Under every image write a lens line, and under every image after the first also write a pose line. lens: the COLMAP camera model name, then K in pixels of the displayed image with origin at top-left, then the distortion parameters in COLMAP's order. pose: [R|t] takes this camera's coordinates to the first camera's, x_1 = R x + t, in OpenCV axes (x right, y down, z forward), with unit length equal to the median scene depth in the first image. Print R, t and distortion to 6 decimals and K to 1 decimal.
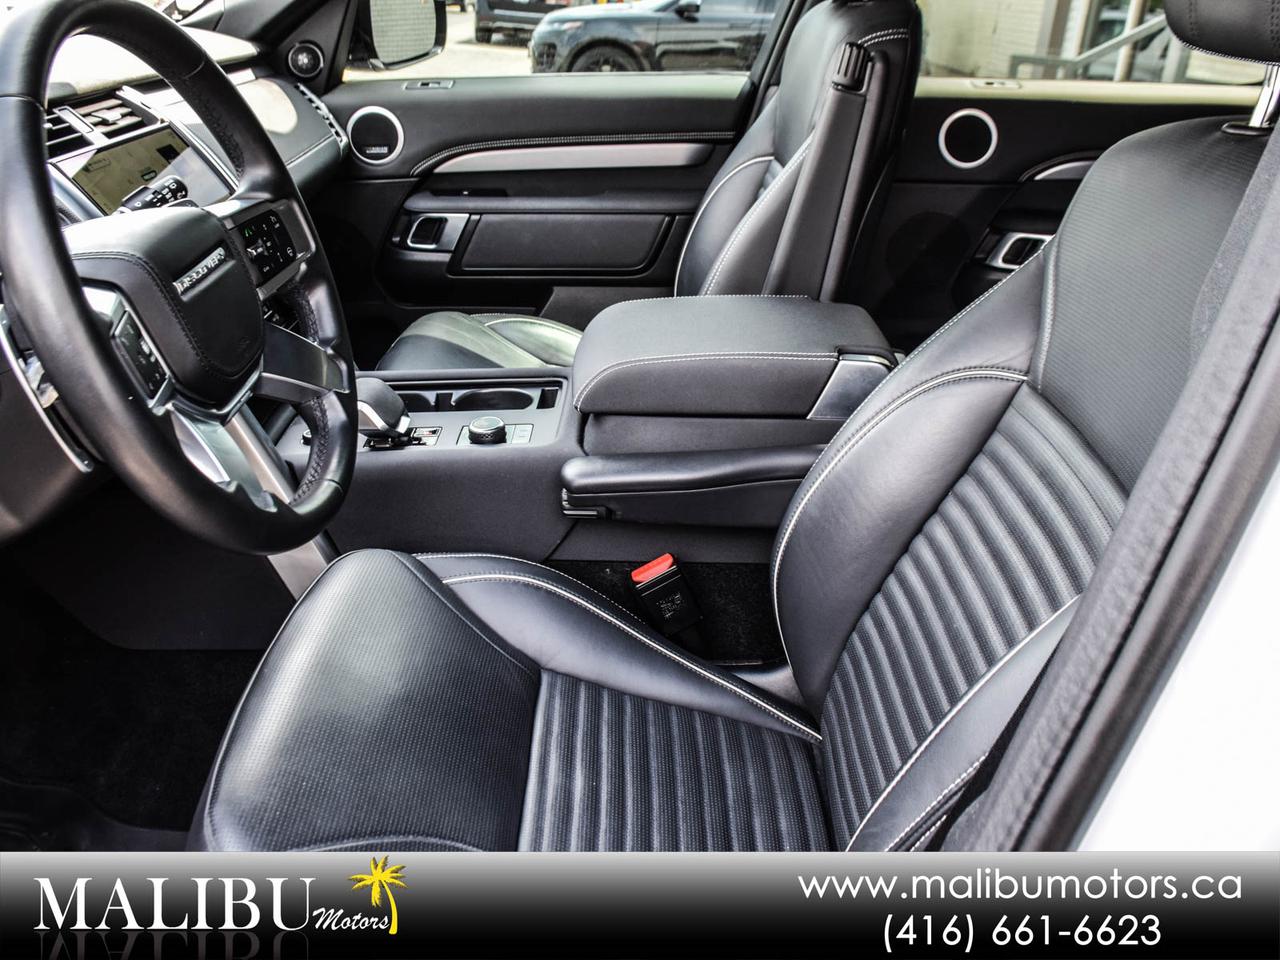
lens RADIAL K [[1091.4, 0, 640.0], [0, 1091.4, 480.0], [0, 0, 1]] dist [-0.156355, 0.109331]
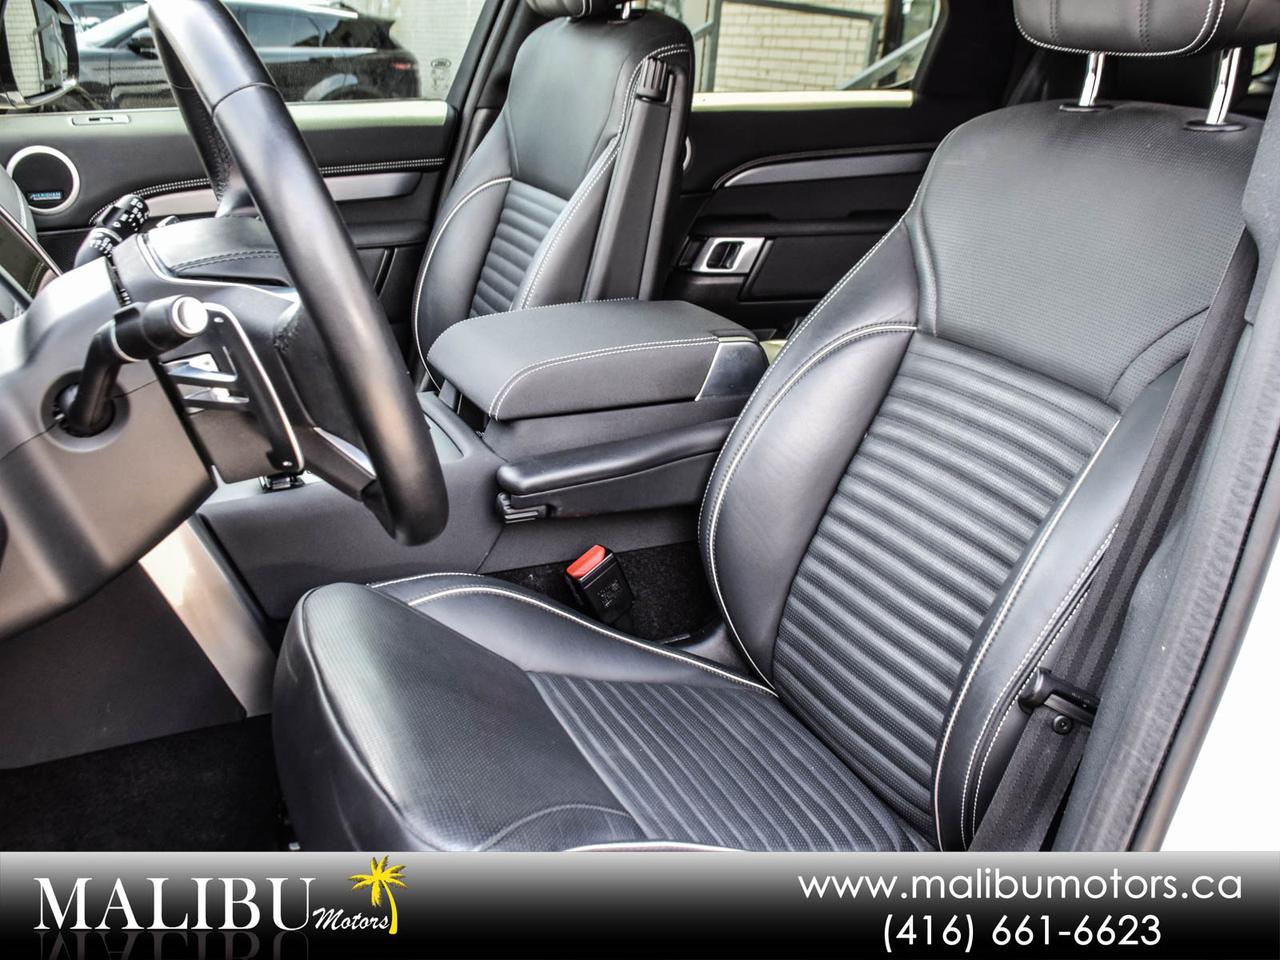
lens RADIAL K [[1222.3, 0, 640.0], [0, 1222.3, 480.0], [0, 0, 1]] dist [-0.107422, 0.123480]
pose [[0.910916, -0.142325, 0.387267, -0.372637], [0.168291, 0.985158, -0.033791, 0.051949], [-0.376710, 0.095955, 0.921348, -0.085781]]
